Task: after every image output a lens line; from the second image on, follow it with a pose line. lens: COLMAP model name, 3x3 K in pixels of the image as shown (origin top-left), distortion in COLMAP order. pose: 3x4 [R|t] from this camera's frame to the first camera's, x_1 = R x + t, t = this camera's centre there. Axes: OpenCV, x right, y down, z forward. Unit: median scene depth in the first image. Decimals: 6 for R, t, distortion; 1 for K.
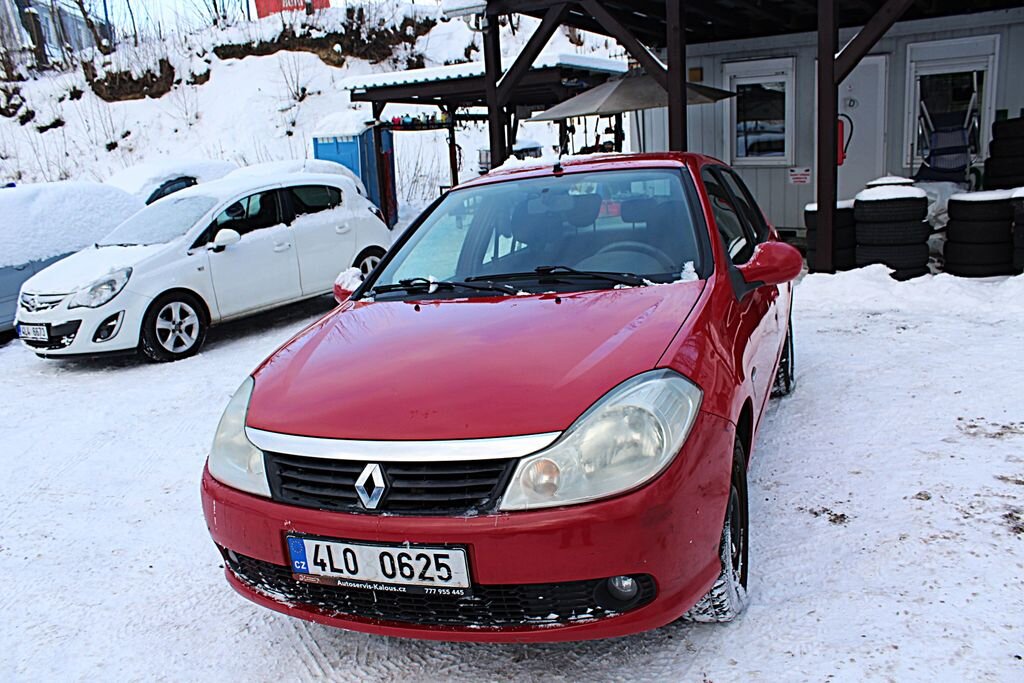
lens RADIAL K [[839.3, 0, 512.0], [0, 839.3, 341.5], [0, 0, 1]] dist [-0.165636, 0.142448]
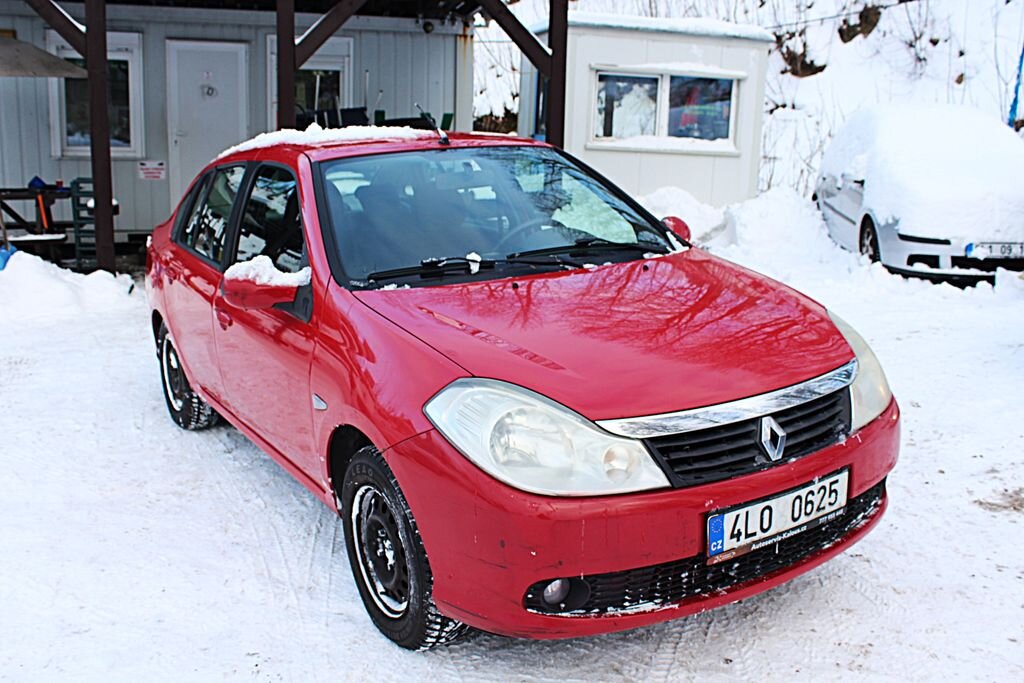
lens RADIAL K [[983.5, 0, 512.2], [0, 983.5, 324.1], [0, 0, 1]] dist [-0.163179, 0.172979]
pose [[0.598382, -0.078766, 0.797330, -0.815442], [0.120147, 0.992725, 0.007900, -0.008083], [-0.792151, 0.091070, 0.603492, 0.326768]]
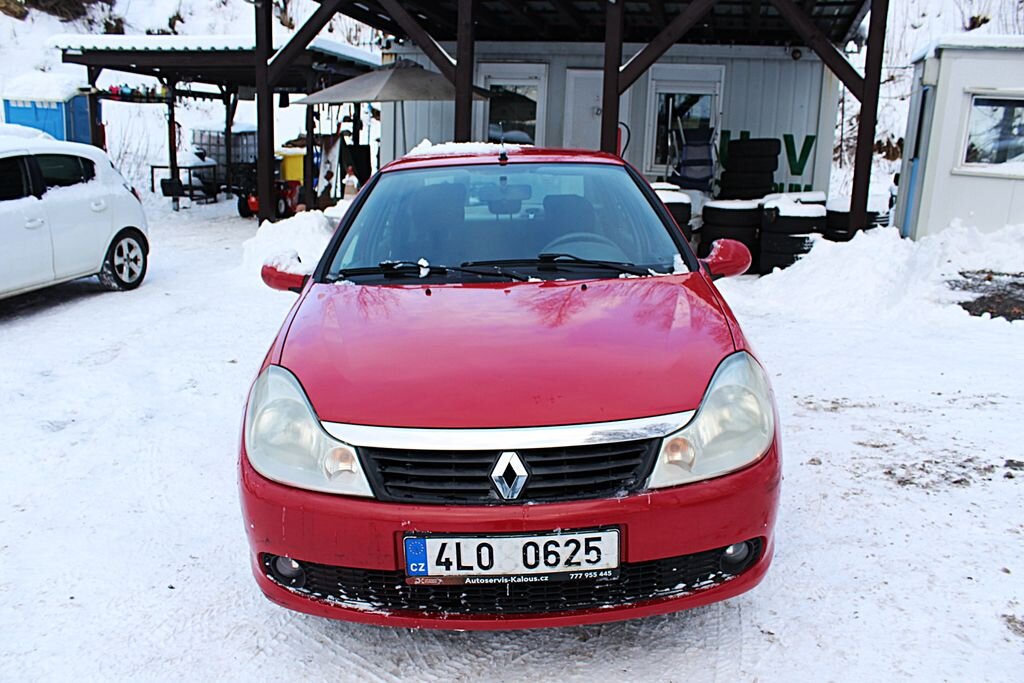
lens RADIAL K [[839.3, 0, 512.0], [0, 839.3, 341.5], [0, 0, 1]] dist [-0.165636, 0.142448]
pose [[0.925721, -0.002987, 0.378196, -0.333590], [-0.000346, 0.999962, 0.008744, 0.006643], [-0.378208, -0.008225, 0.925684, 0.066460]]
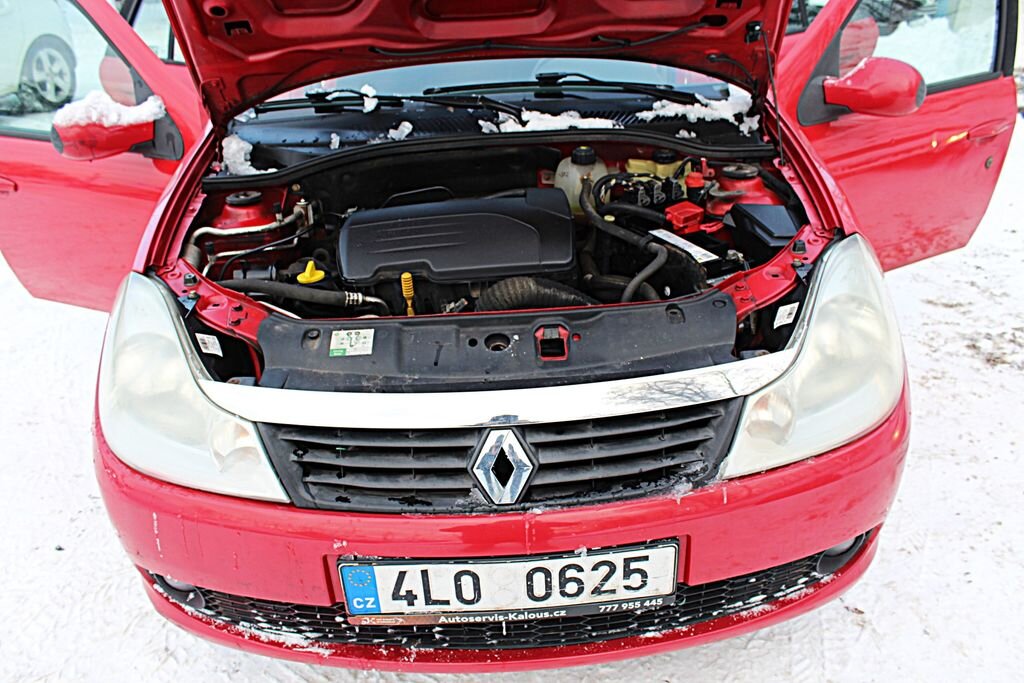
lens RADIAL K [[839.3, 0, 512.0], [0, 839.3, 341.5], [0, 0, 1]] dist [-0.165636, 0.142448]
pose [[0.919030, -0.114875, 0.377078, -0.236898], [0.019880, 0.968885, 0.246713, -0.037493], [-0.393686, -0.219241, 0.892718, 0.304677]]
